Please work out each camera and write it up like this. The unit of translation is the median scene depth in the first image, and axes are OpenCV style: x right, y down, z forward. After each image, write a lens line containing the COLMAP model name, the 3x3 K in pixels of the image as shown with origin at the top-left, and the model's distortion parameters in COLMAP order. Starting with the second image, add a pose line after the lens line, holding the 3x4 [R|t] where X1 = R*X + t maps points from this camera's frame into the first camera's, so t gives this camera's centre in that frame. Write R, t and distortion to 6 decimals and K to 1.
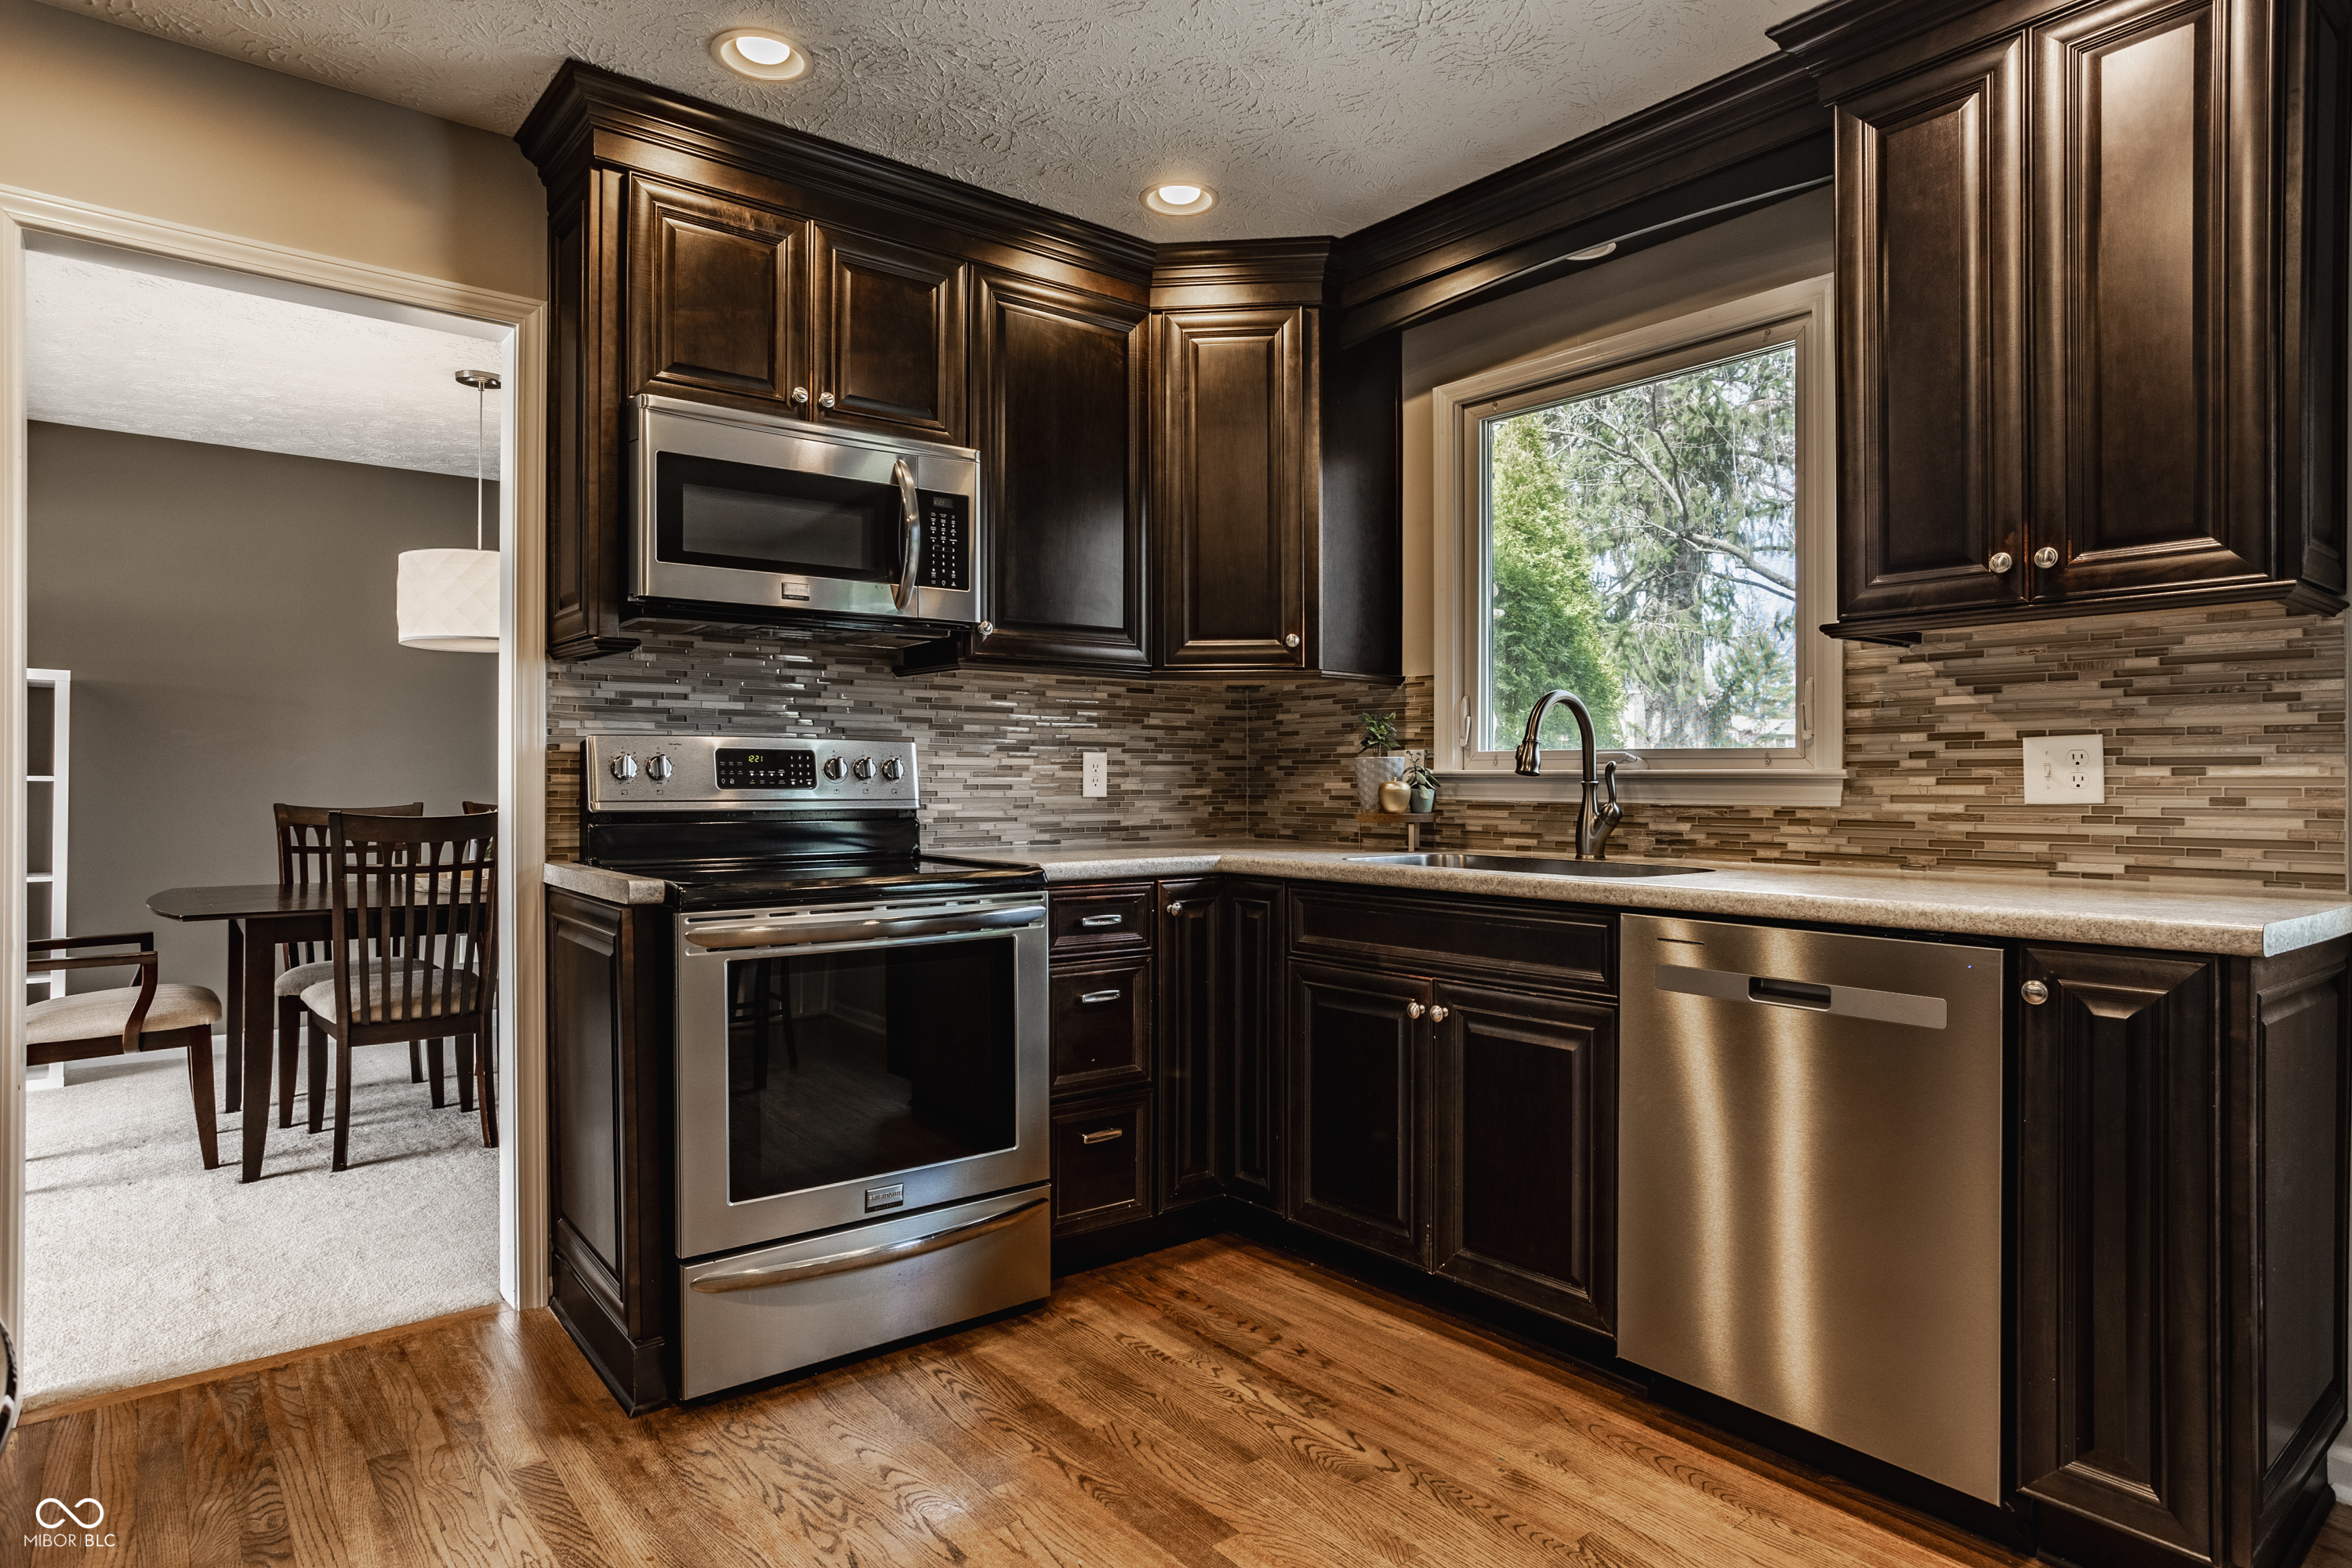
lens RADIAL K [[1335.7, 0, 1176.0], [0, 1335.7, 784.0], [0, 0, 1]] dist [-0.053003, 0.042053]
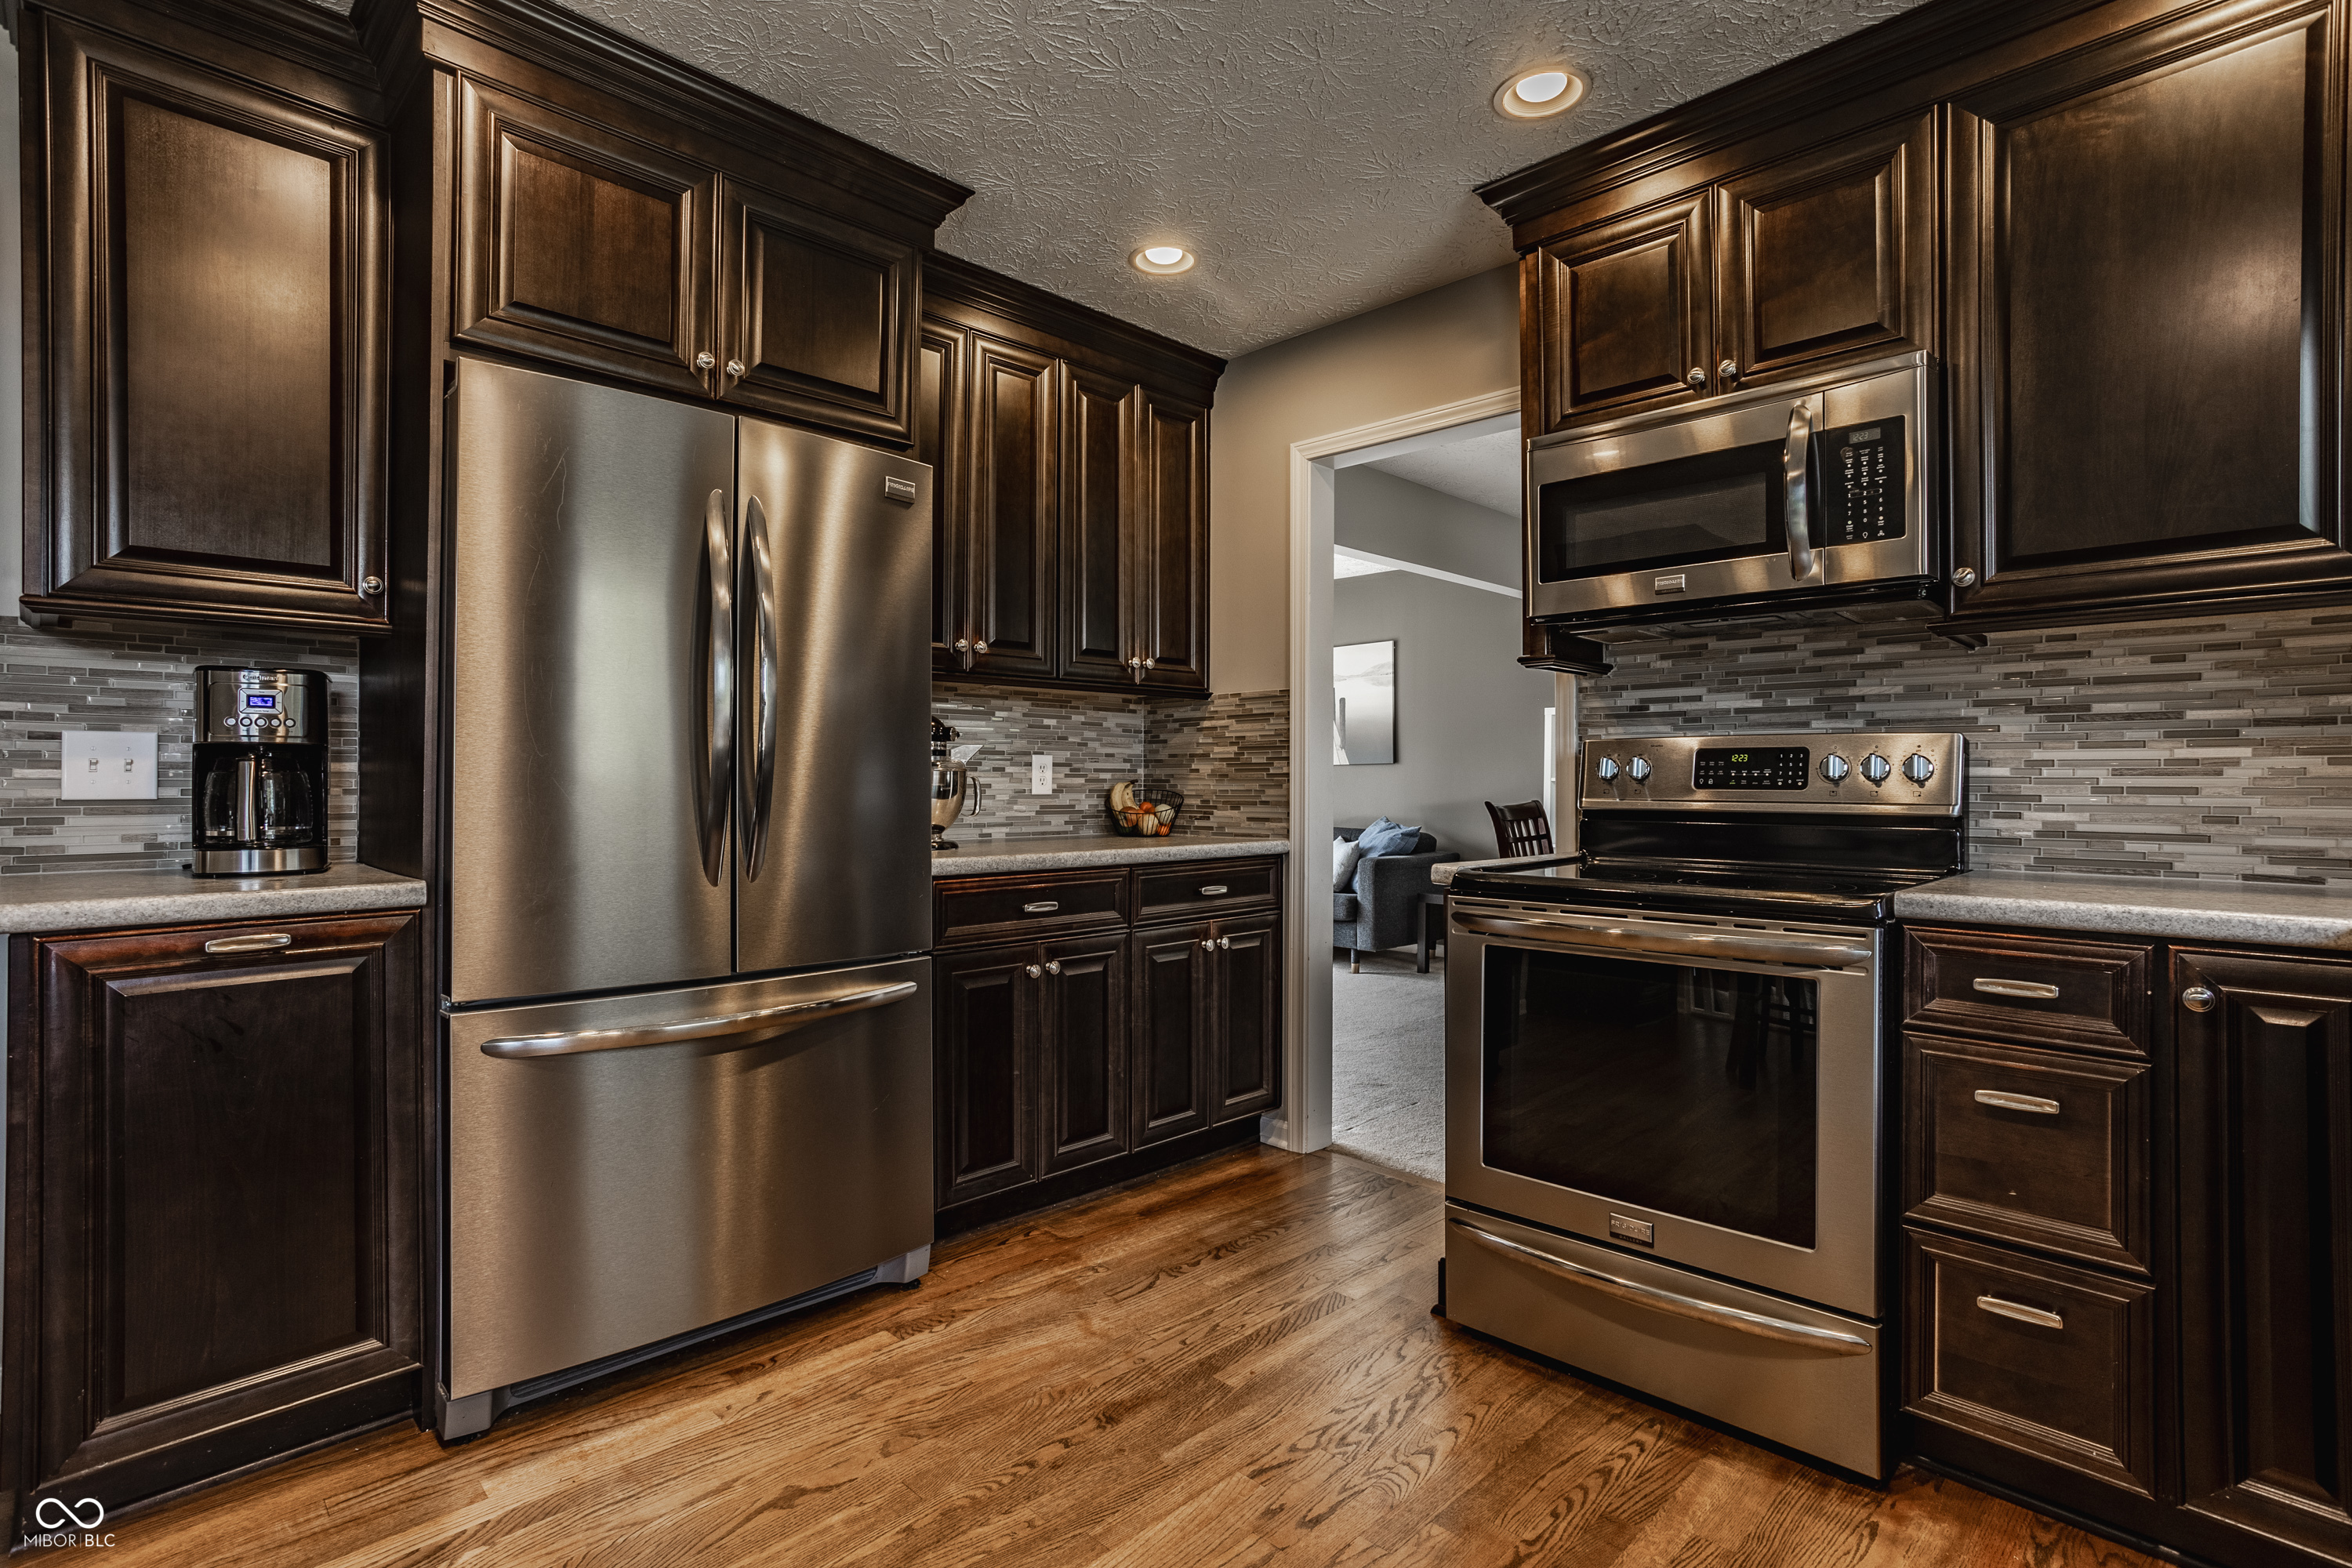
lens RADIAL K [[1138.8, 0, 1168.8], [0, 1138.8, 779.1], [0, 0, 1]] dist [-0.046009, 0.029122]
pose [[0.106332, -0.002375, -0.994328, 0.446853], [-0.005287, 0.999982, -0.002954, 0.000867], [0.994317, 0.005571, 0.106318, 0.500902]]
